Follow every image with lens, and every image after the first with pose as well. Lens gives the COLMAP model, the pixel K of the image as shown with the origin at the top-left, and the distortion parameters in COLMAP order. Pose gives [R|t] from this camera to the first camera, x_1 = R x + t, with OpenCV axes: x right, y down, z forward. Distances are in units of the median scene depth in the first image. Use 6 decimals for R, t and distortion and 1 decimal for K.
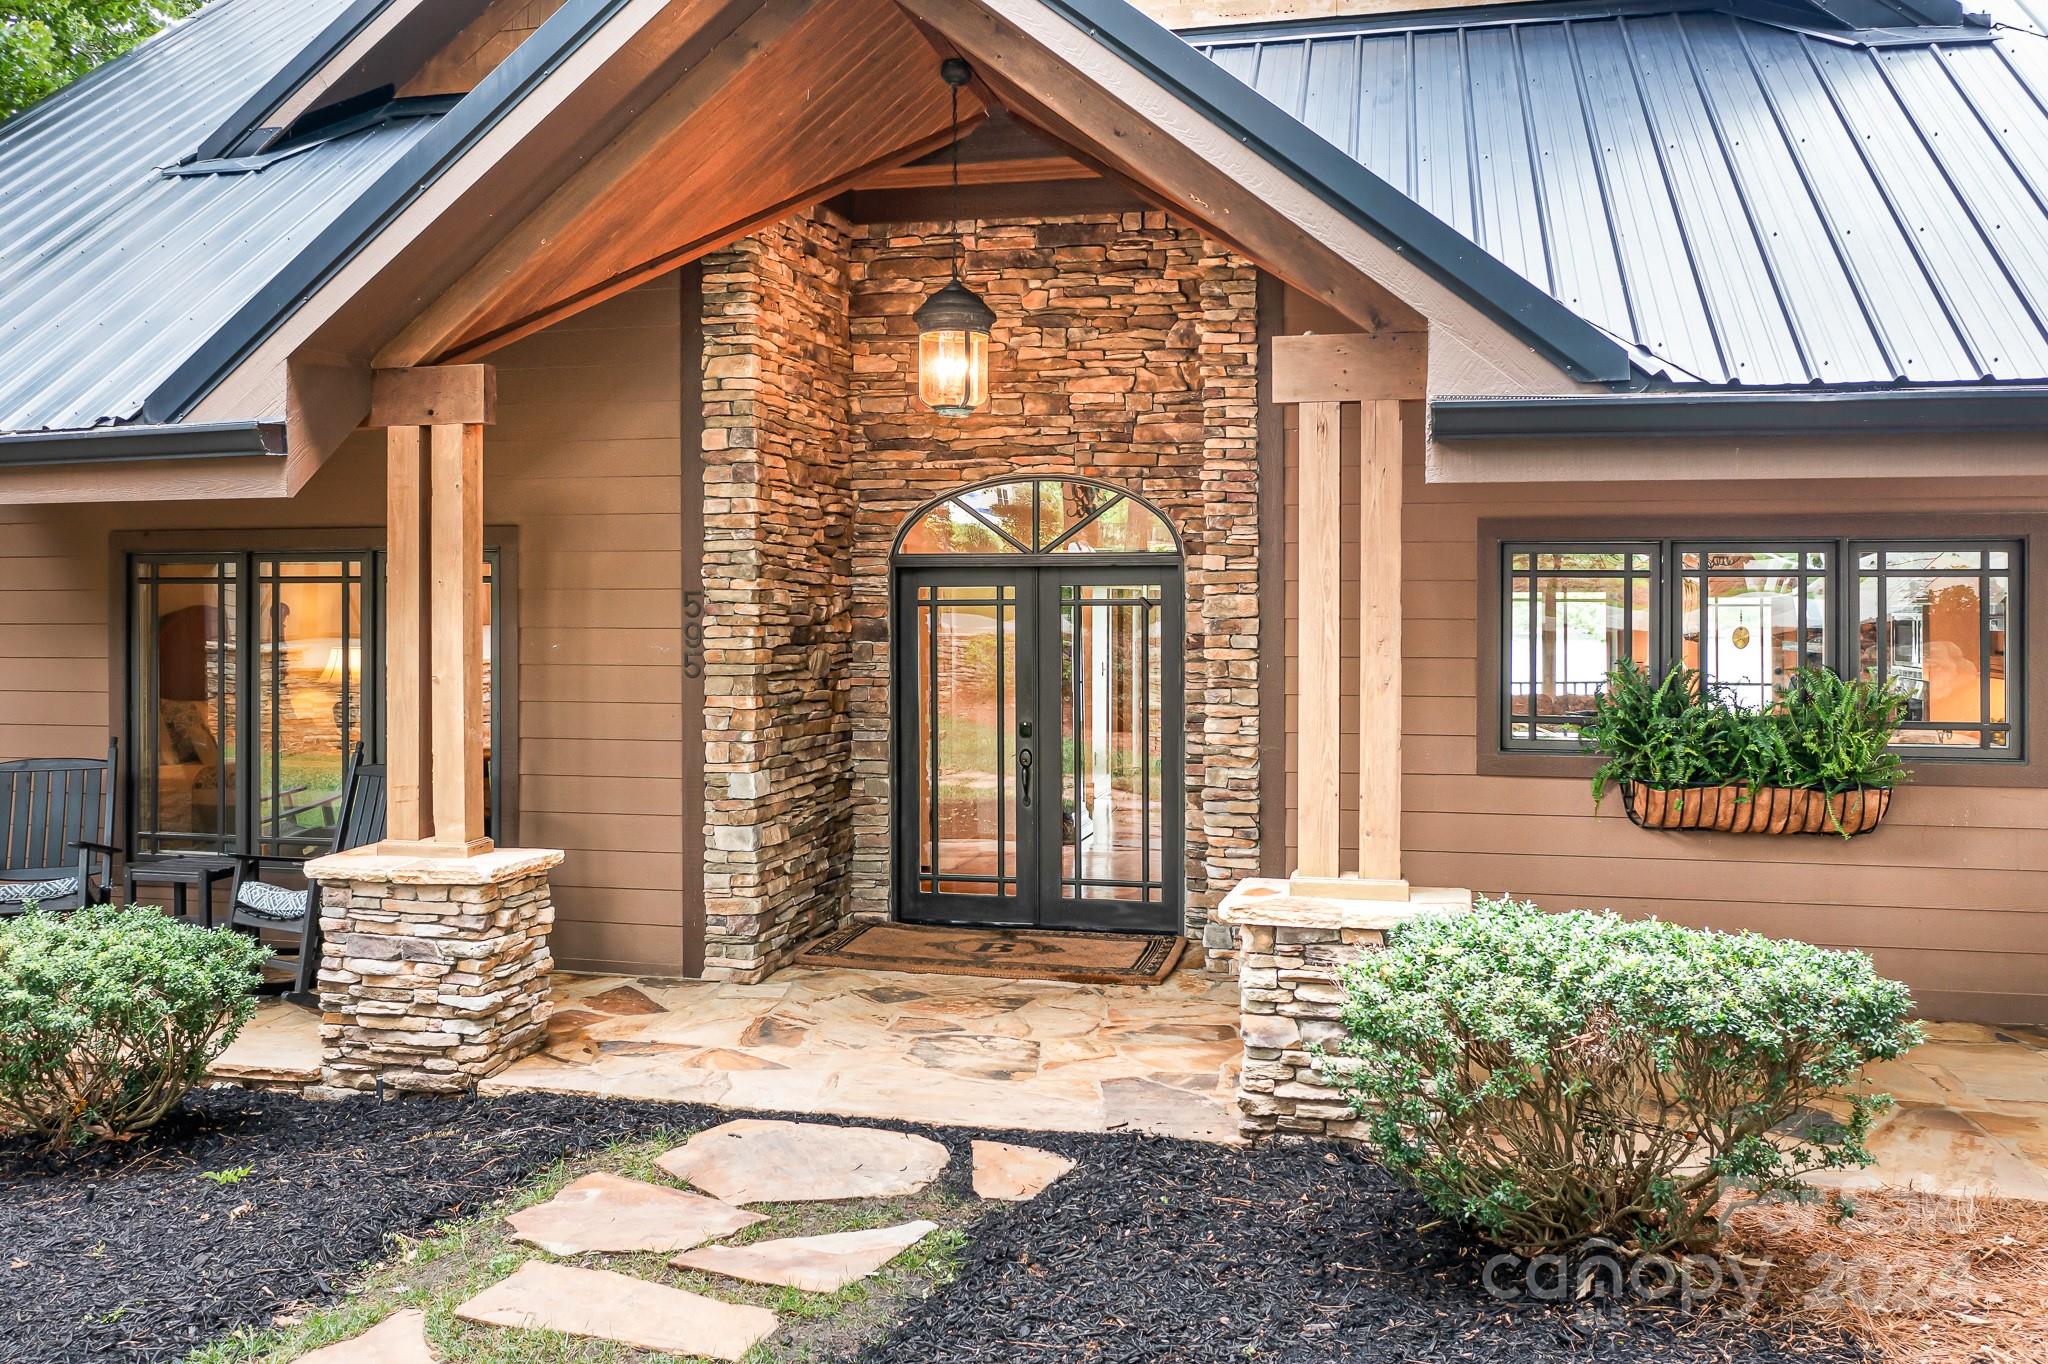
lens RADIAL K [[1700.7, 0, 1021.2], [0, 1700.7, 562.3], [0, 0, 1]] dist [-0.036088, -0.001235]
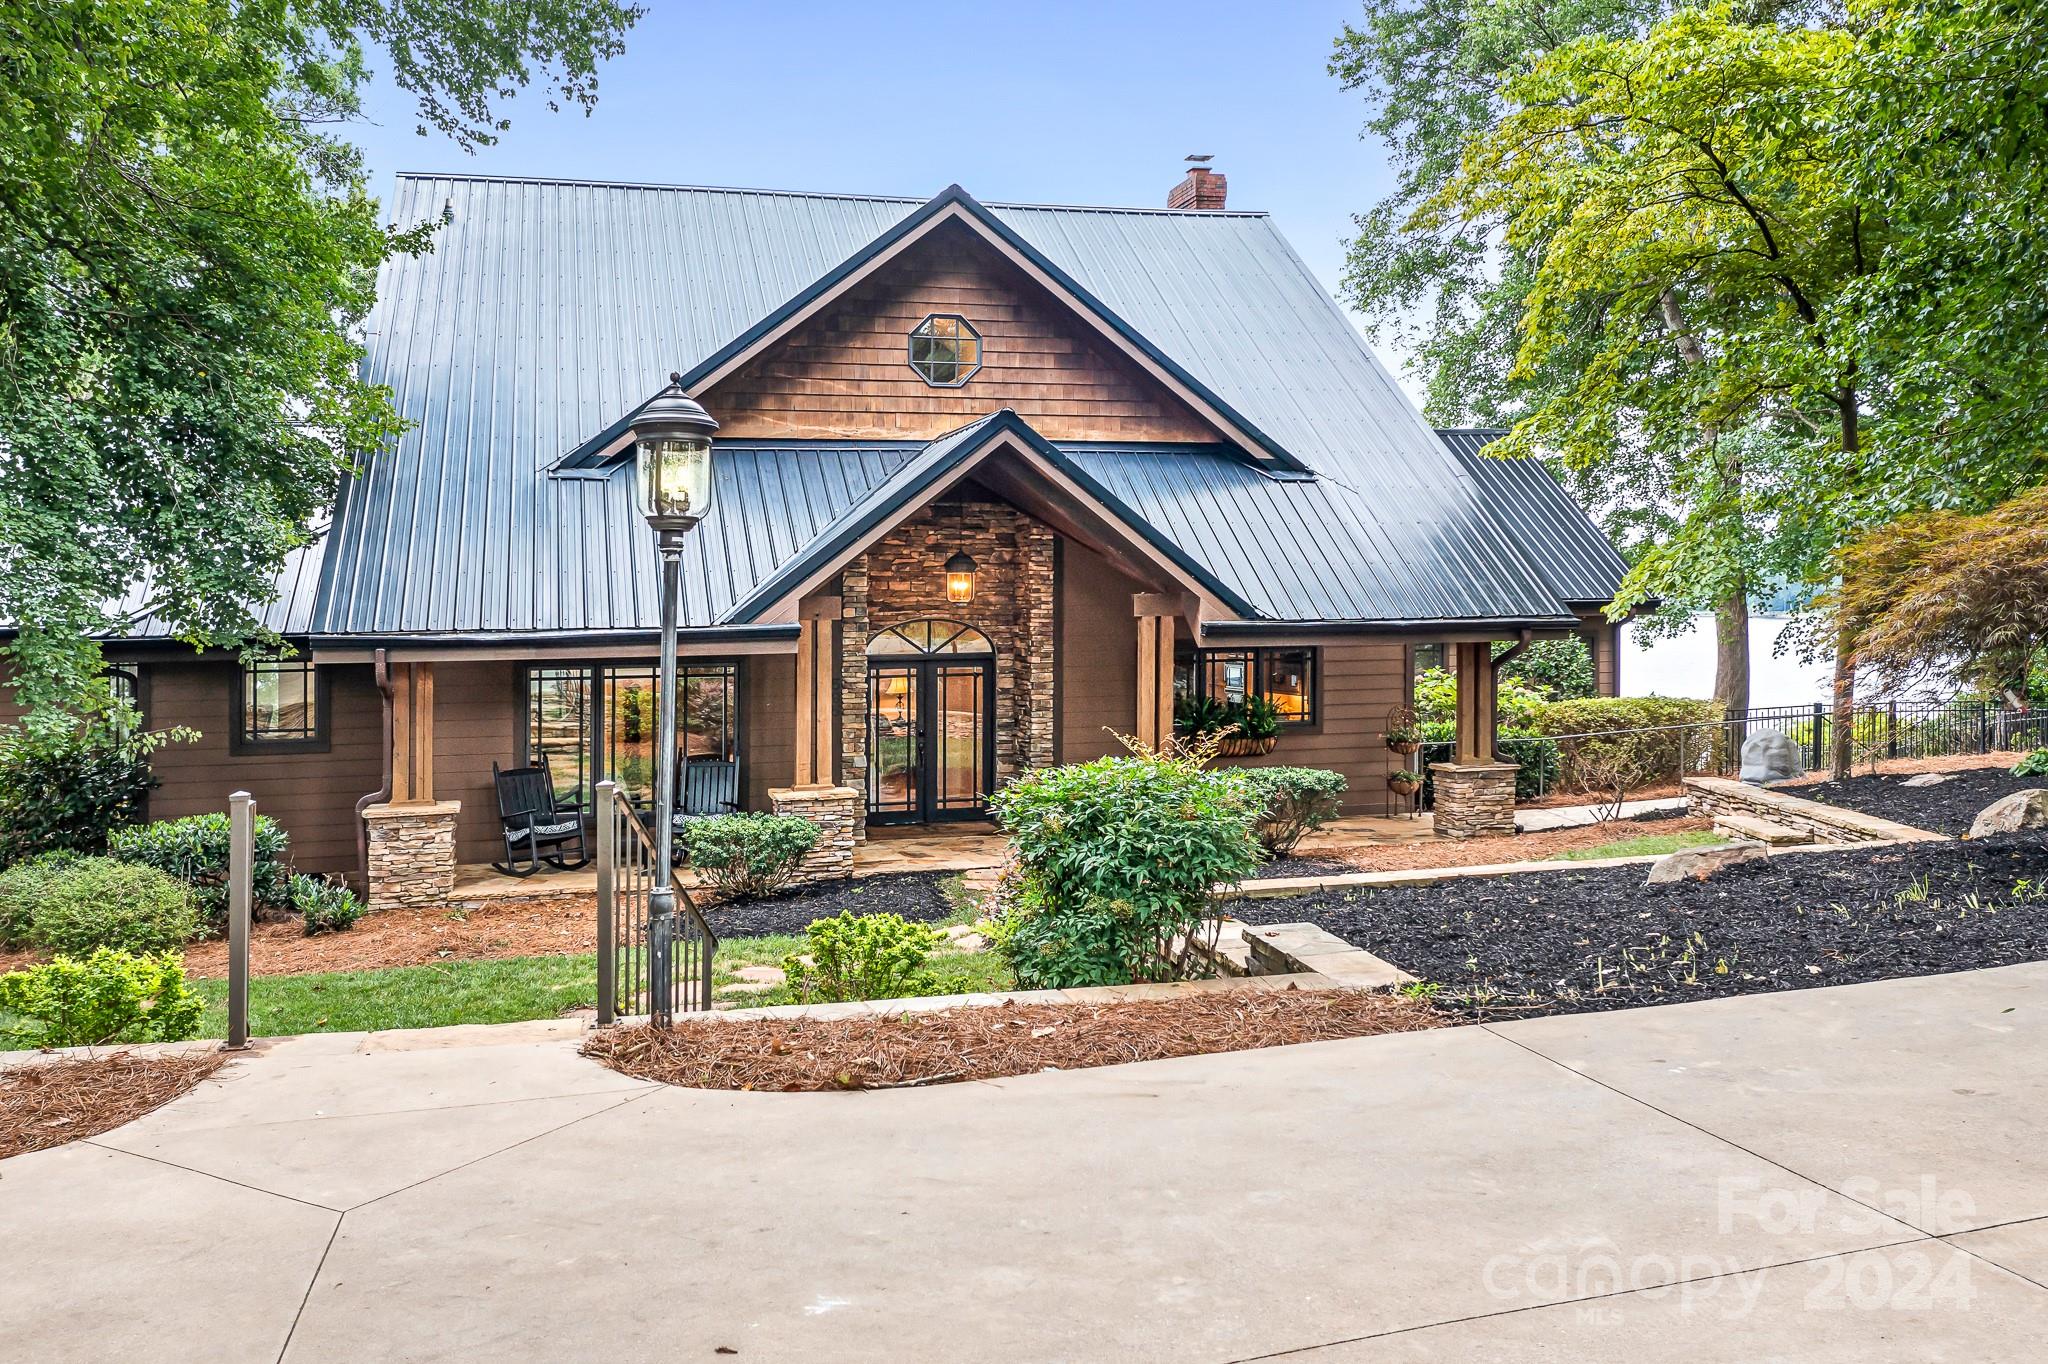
lens RADIAL K [[1672.4, 0, 1025.2], [0, 1672.4, 633.3], [0, 0, 1]] dist [-0.032714, 0.001787]
pose [[0.881720, -0.019448, 0.471372, -1.047250], [0.003593, 0.999398, 0.034513, -0.122672], [-0.471759, -0.028737, 0.881259, -1.127091]]
